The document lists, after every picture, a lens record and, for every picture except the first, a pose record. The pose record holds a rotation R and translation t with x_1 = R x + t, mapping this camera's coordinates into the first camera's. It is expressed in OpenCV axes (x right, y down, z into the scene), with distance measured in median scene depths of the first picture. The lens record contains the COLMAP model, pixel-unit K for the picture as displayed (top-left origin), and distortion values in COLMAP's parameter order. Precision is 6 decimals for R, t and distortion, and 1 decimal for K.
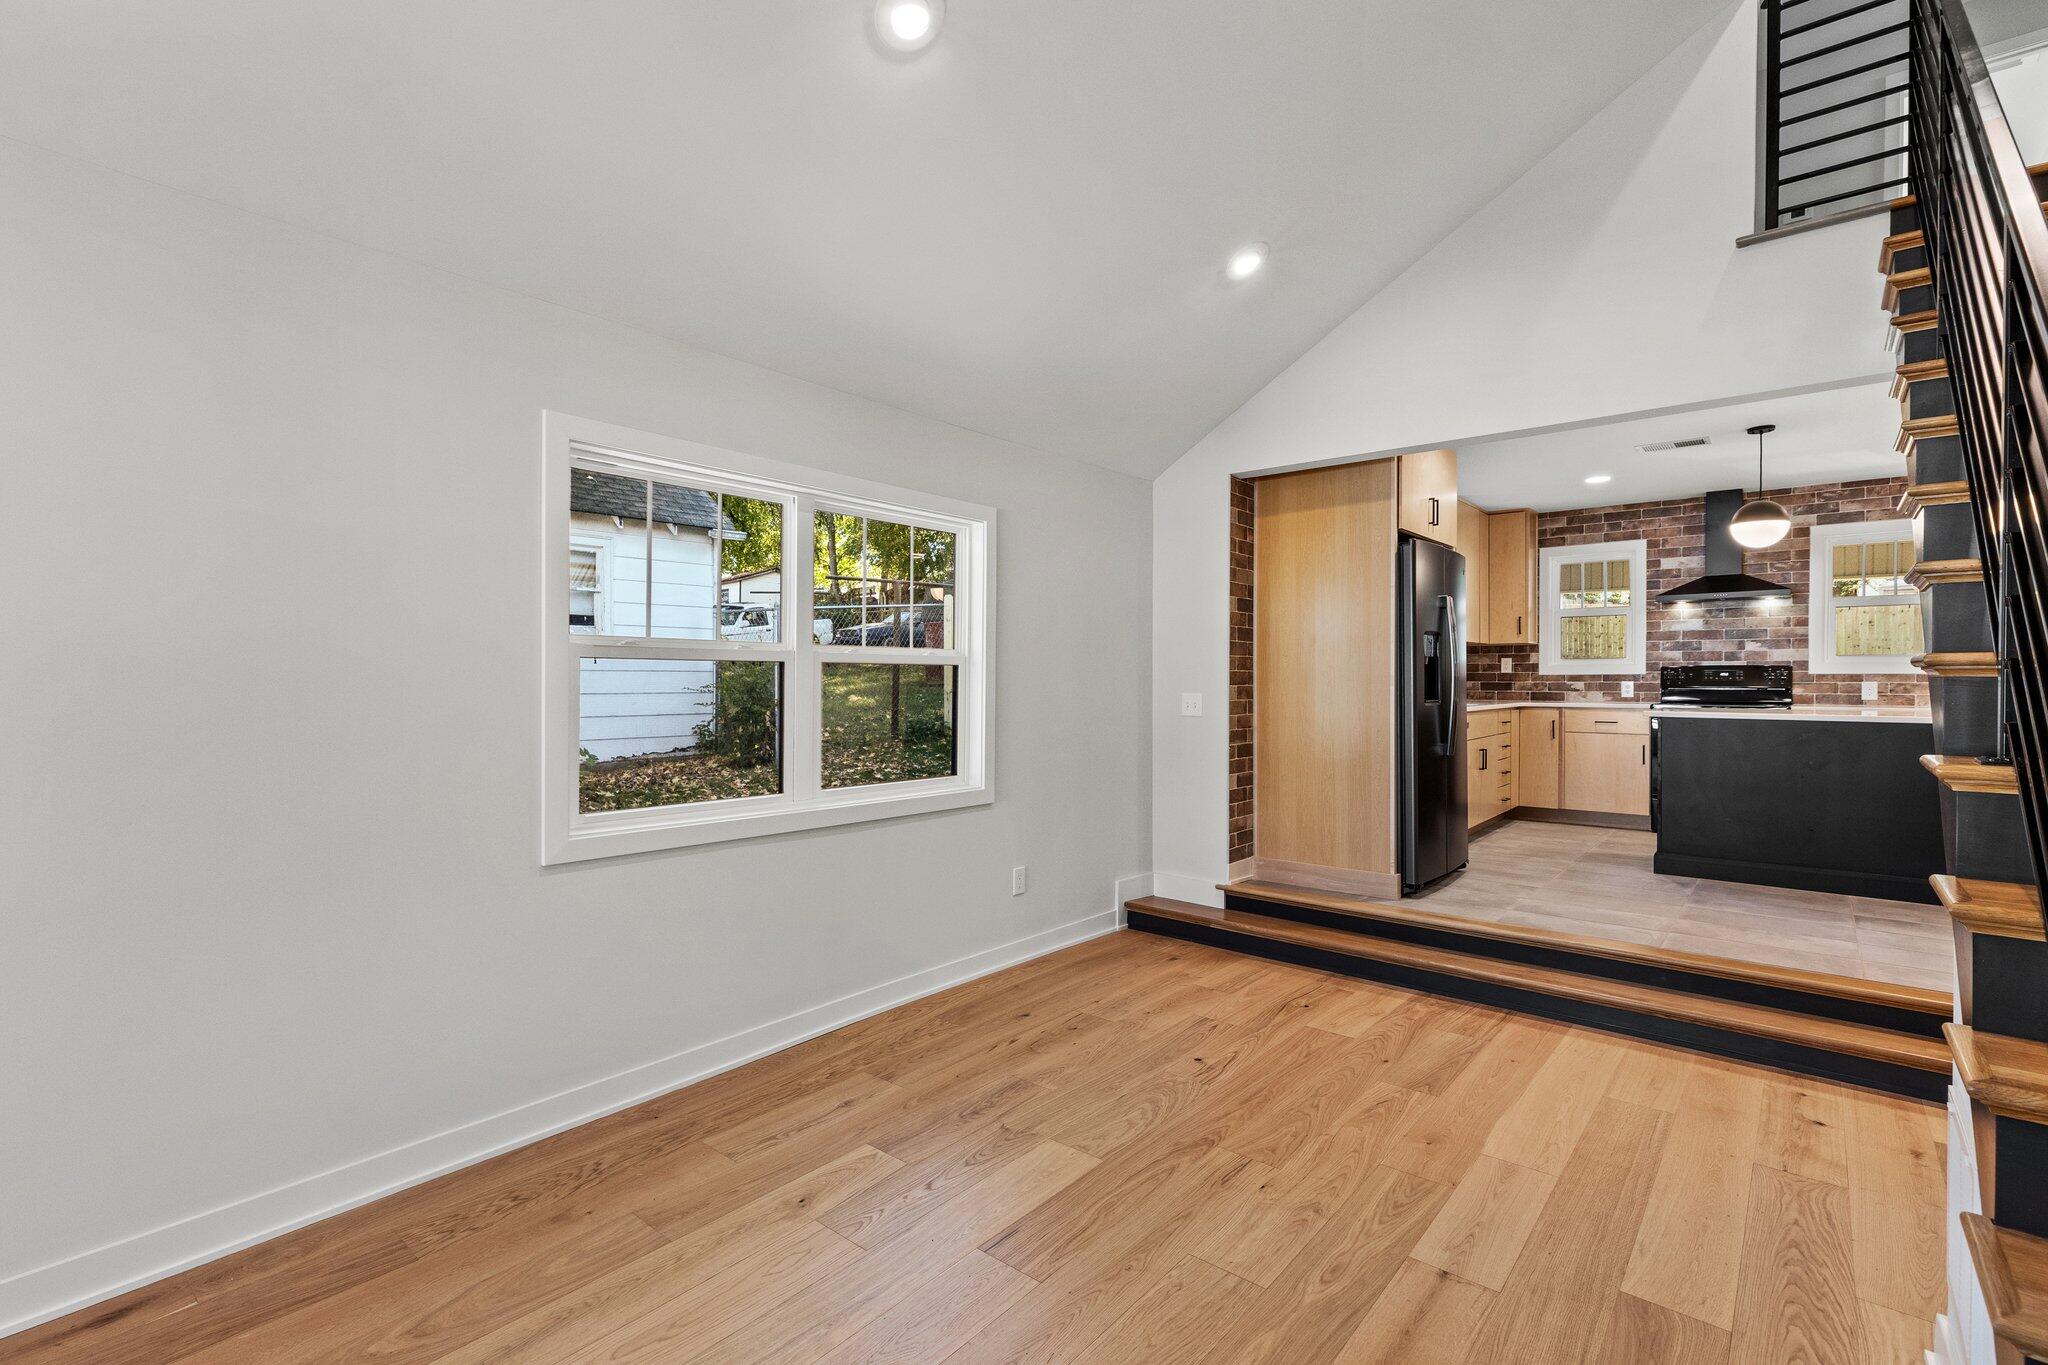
lens RADIAL K [[932.4, 0, 1024.0], [0, 932.4, 682.5], [0, 0, 1]] dist [0.002856, 0.000184]
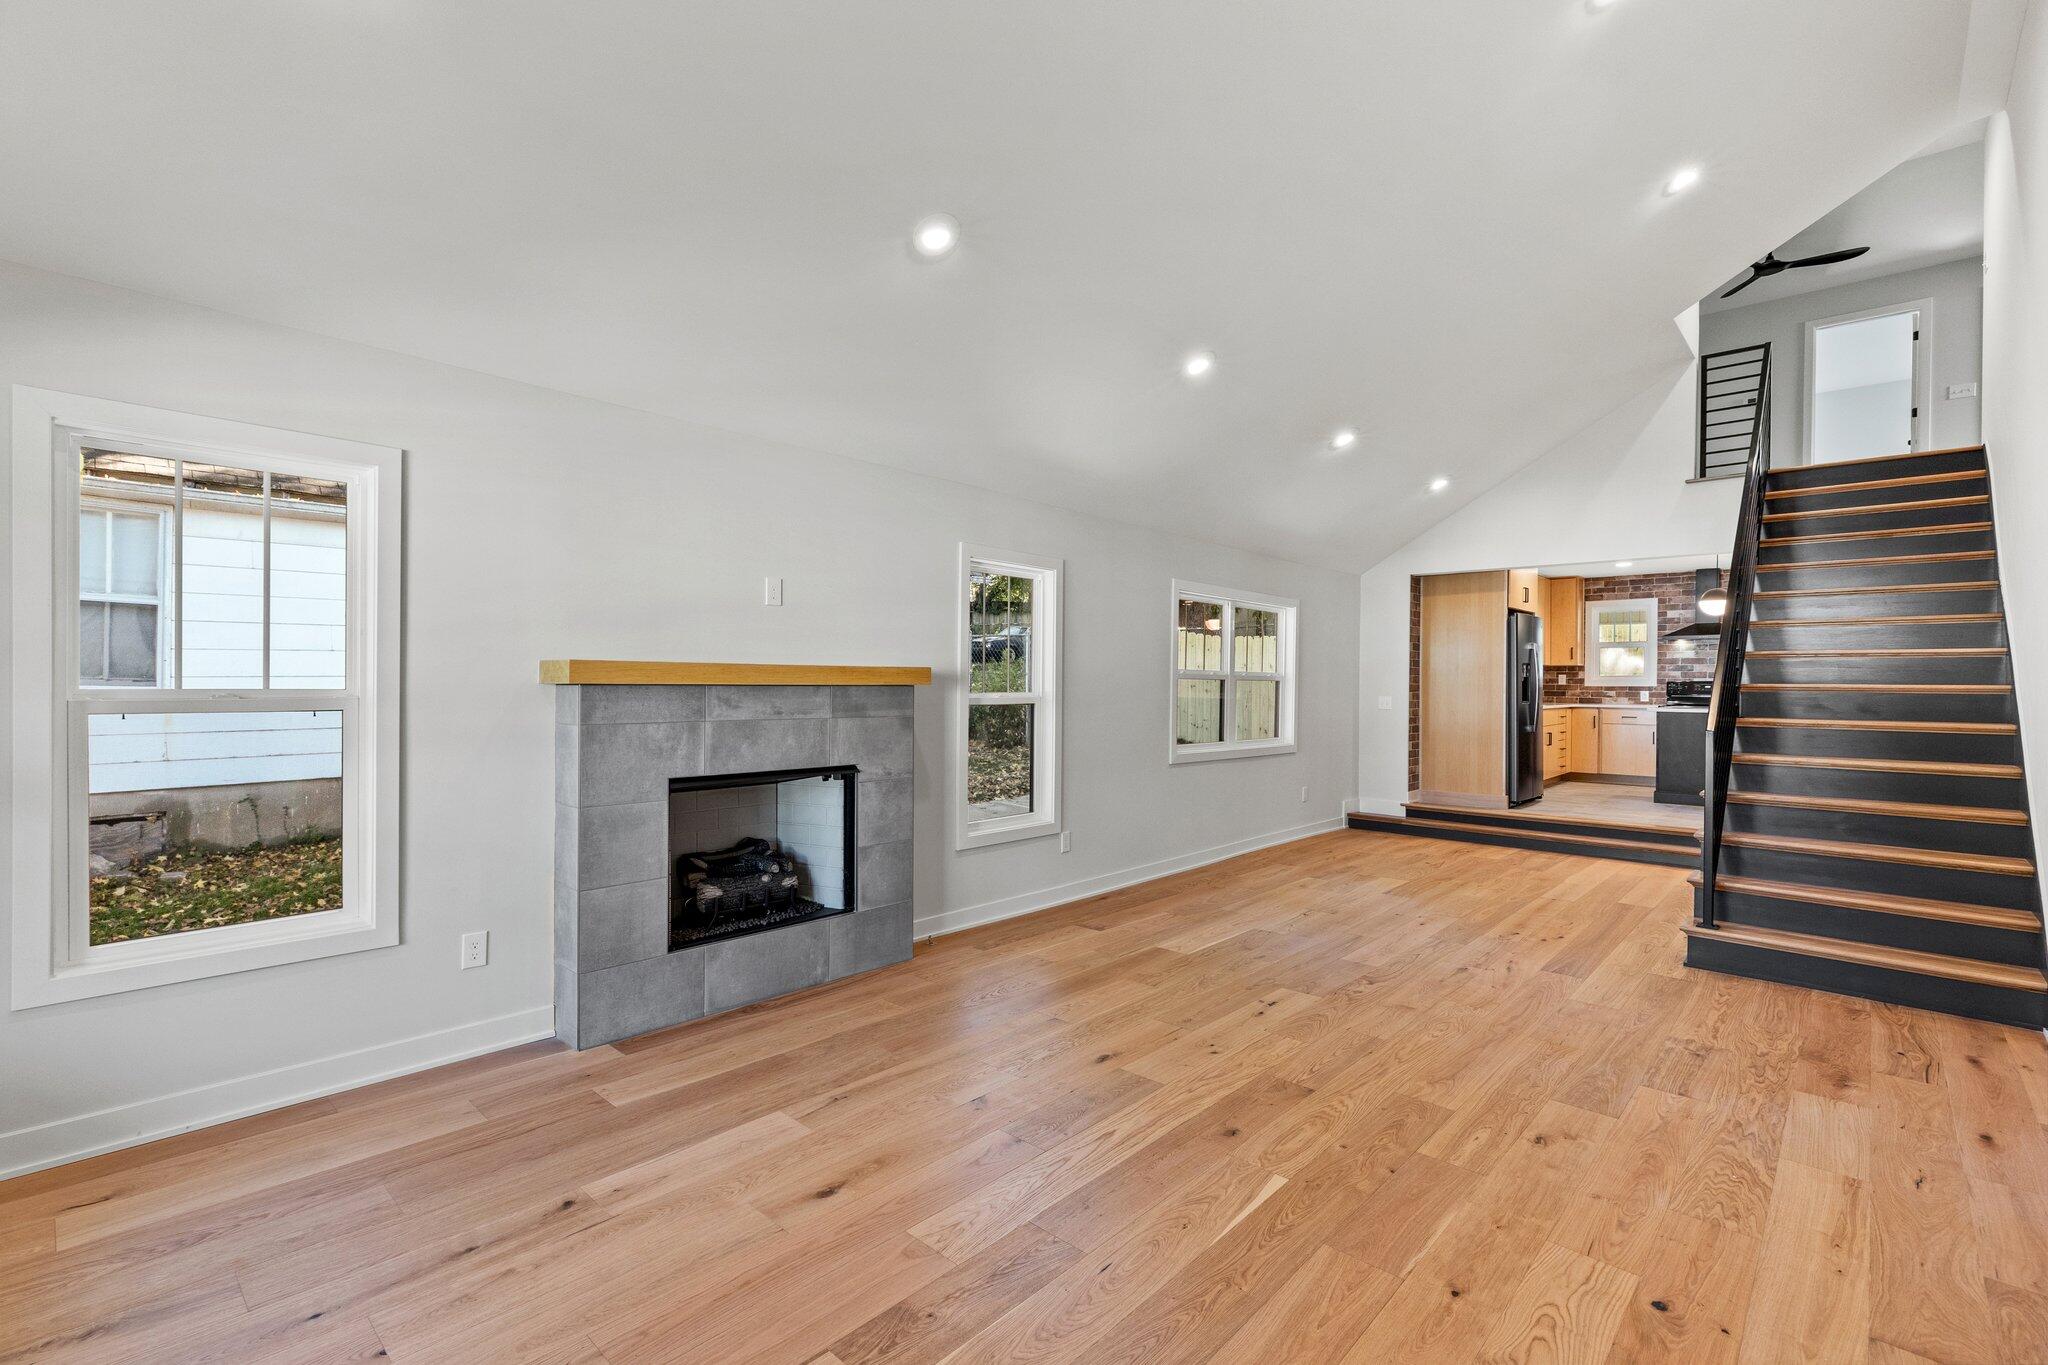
lens RADIAL K [[918.4, 0, 1017.0], [0, 918.4, 682.8], [0, 0, 1]] dist [0.002247, -0.000102]
pose [[0.998973, 0.006795, -0.044786, -0.323019], [-0.006938, 0.999971, -0.003038, -0.003045], [0.044764, 0.003345, 0.998992, -0.568559]]
